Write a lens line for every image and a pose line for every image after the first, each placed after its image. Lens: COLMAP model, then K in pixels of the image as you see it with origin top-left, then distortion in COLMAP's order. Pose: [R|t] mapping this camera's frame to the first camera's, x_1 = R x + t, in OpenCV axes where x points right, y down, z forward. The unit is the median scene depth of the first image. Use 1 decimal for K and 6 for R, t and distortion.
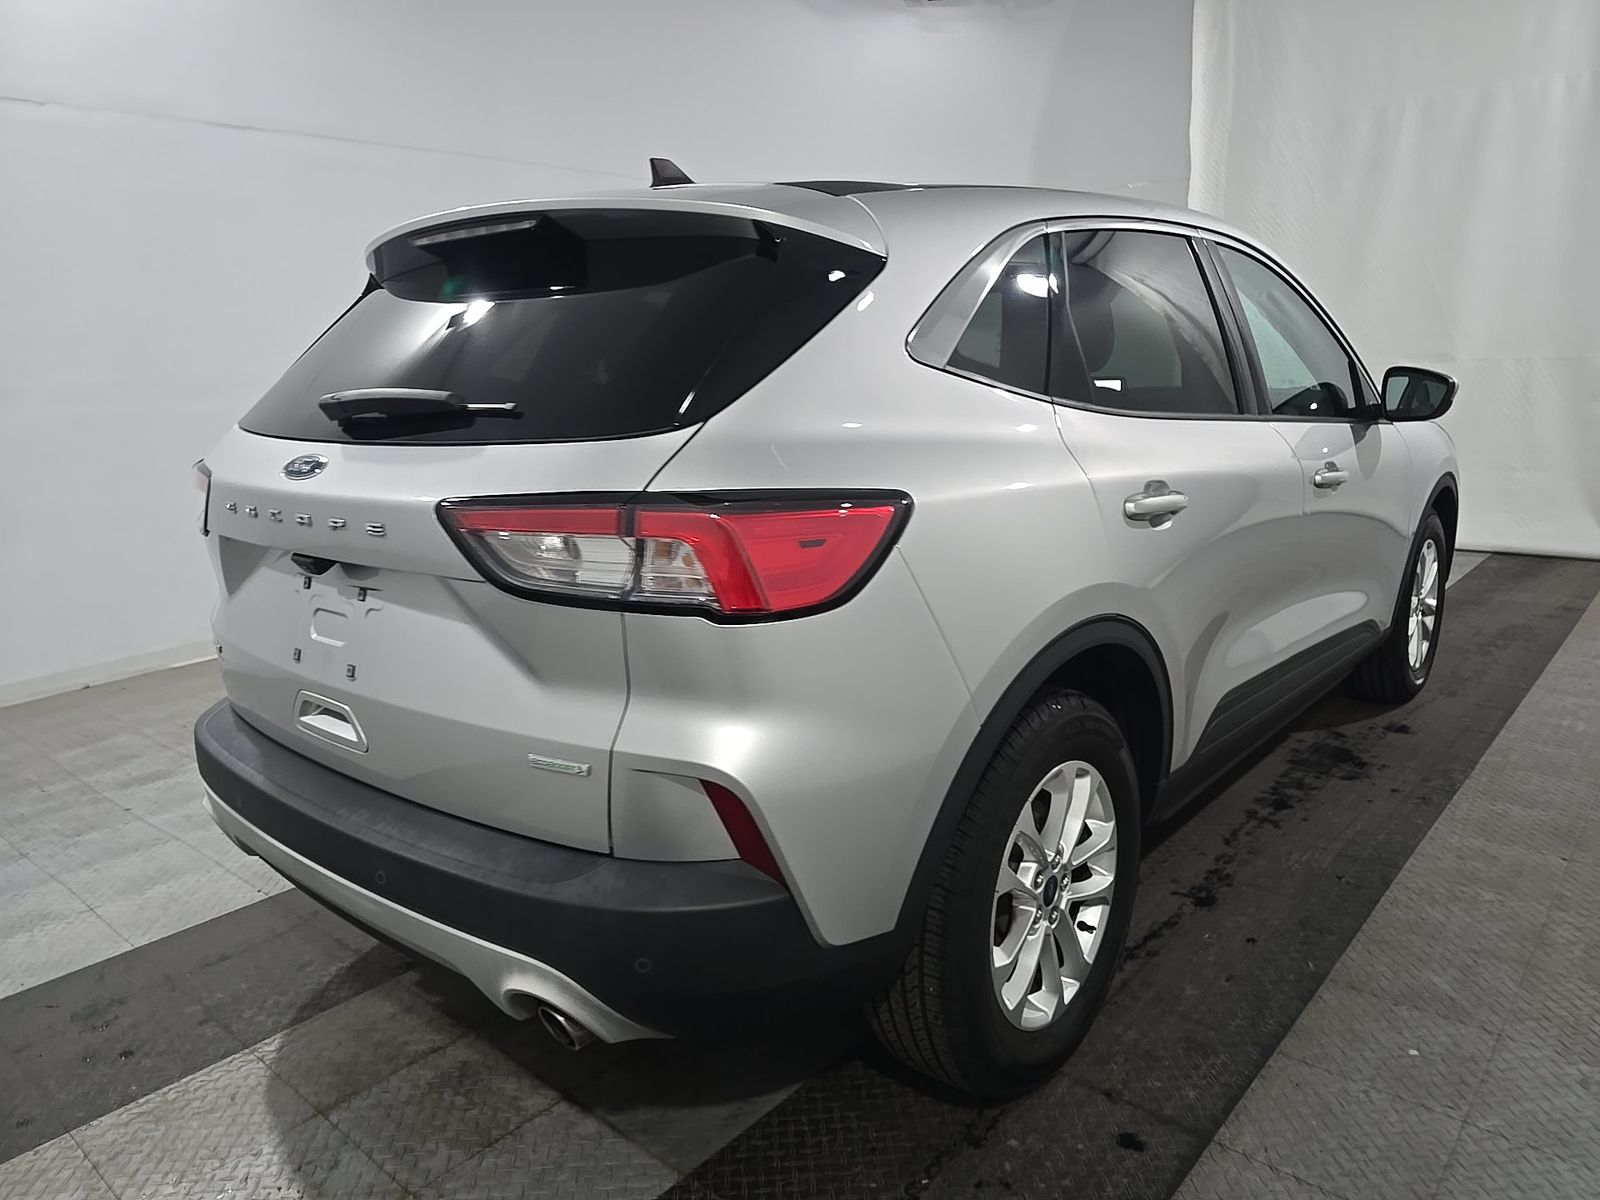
lens RADIAL K [[1074.3, 0, 800.0], [0, 1074.3, 600.0], [0, 0, 1]] dist [-0.008584, -0.001165]
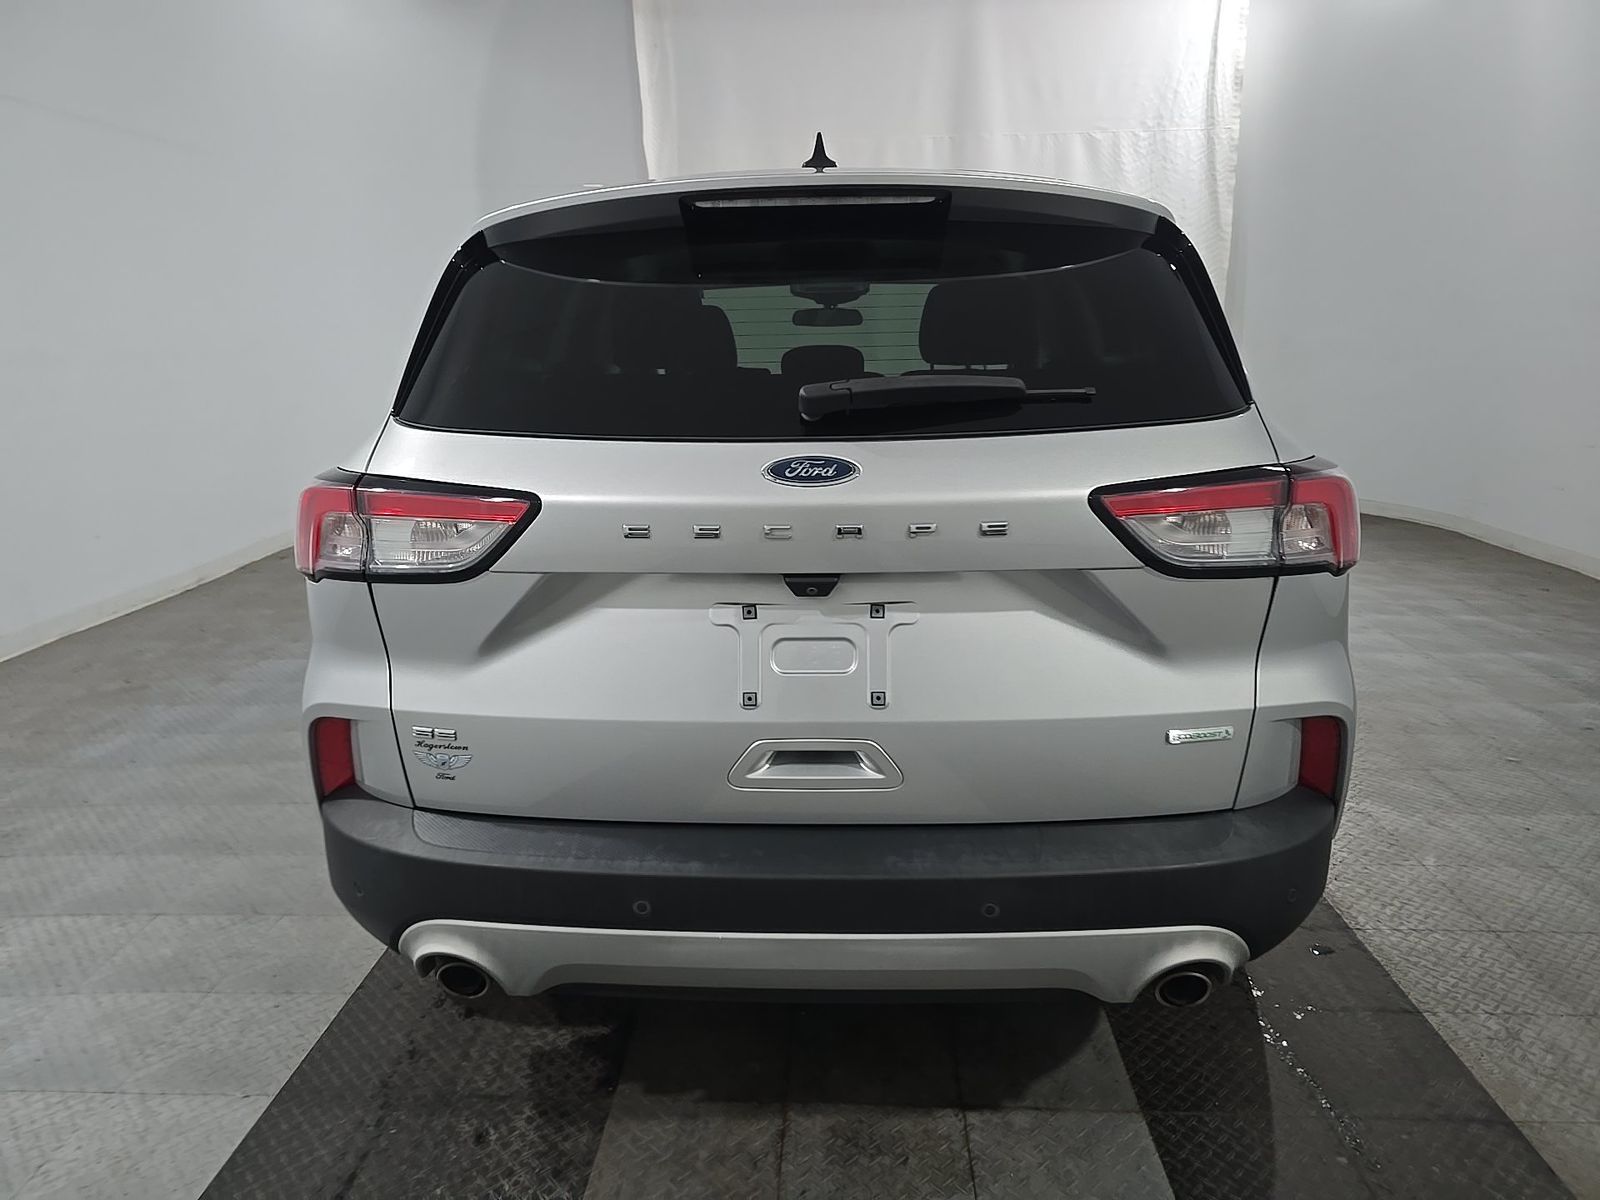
lens RADIAL K [[1053.9, 0, 807.0], [0, 1053.9, 594.1], [0, 0, 1]] dist [0.026629, -0.032639]
pose [[0.792656, -0.125575, 0.596596, -0.864778], [0.125491, 0.991209, 0.041904, -0.055604], [-0.596614, 0.041652, 0.801447, 0.305928]]
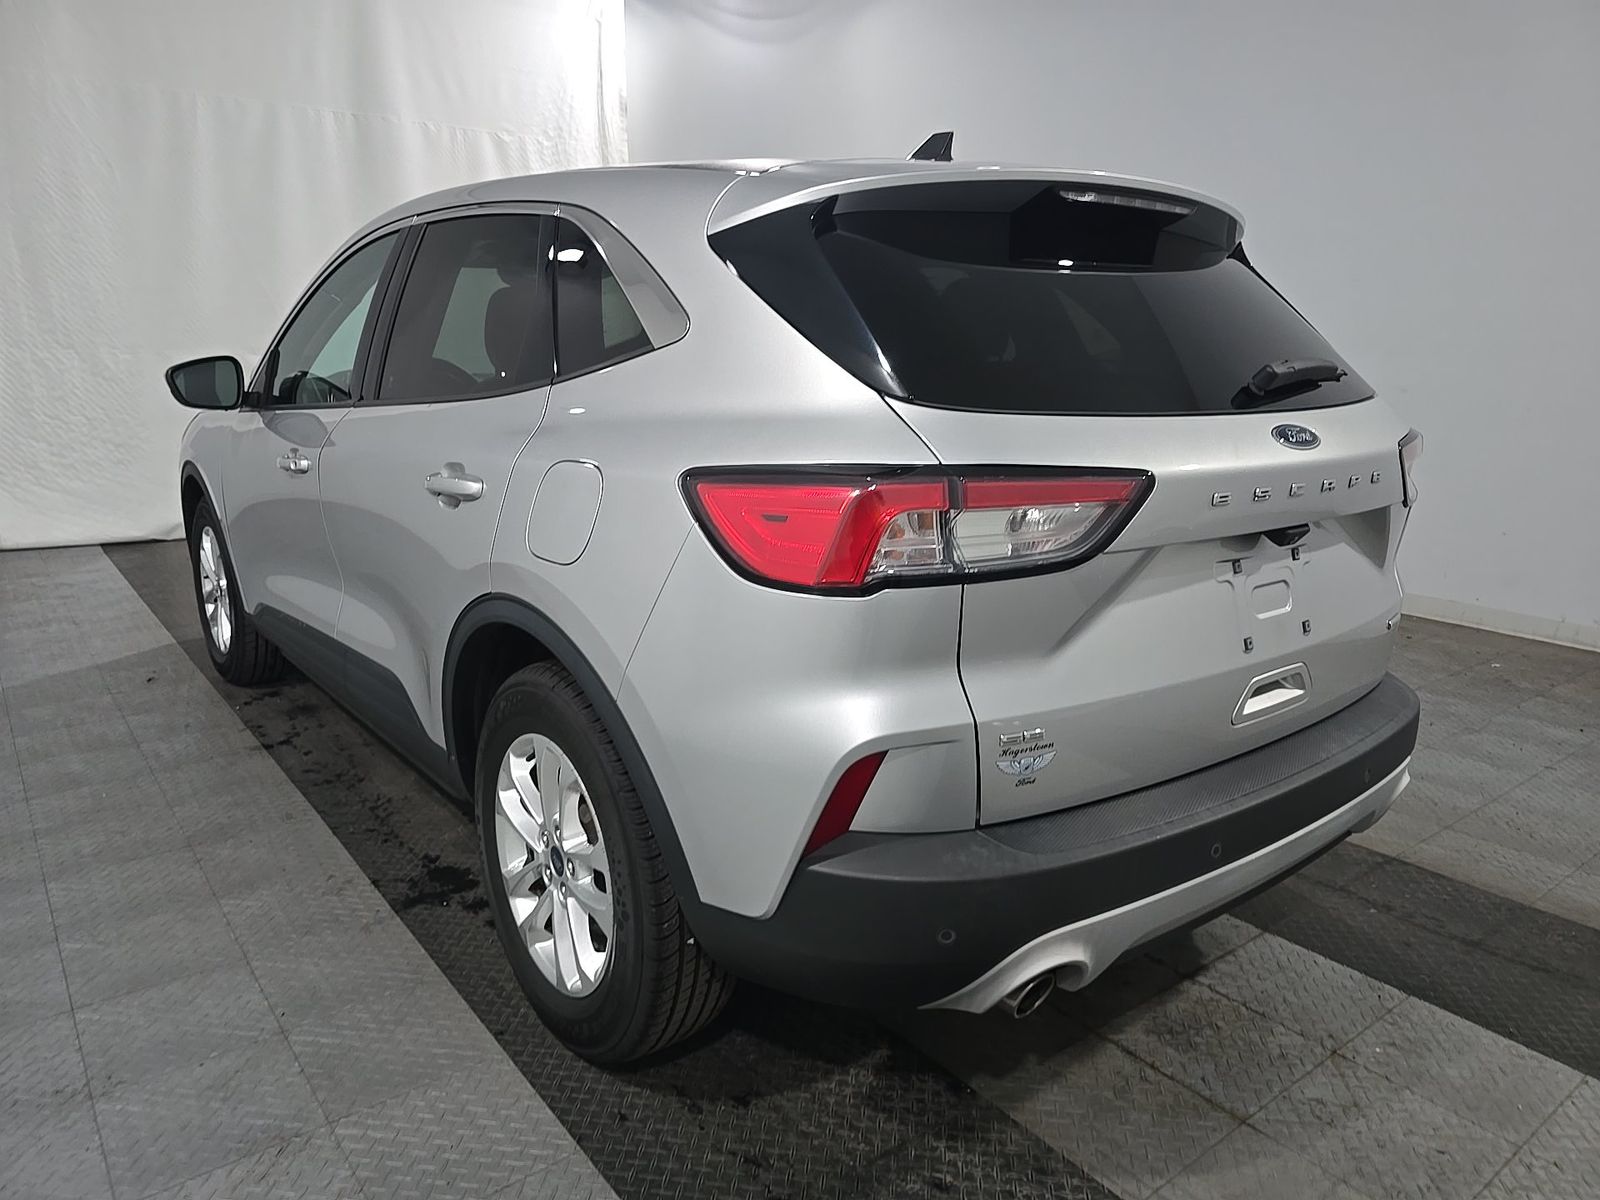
lens RADIAL K [[1052.8, 0, 800.0], [0, 1052.8, 600.0], [0, 0, 1]] dist [0.003835, 0.000242]
pose [[0.215495, -0.194788, 0.956880, -1.351743], [0.191000, 0.969384, 0.154319, -0.191409], [-0.957644, 0.149509, 0.246102, 1.089234]]
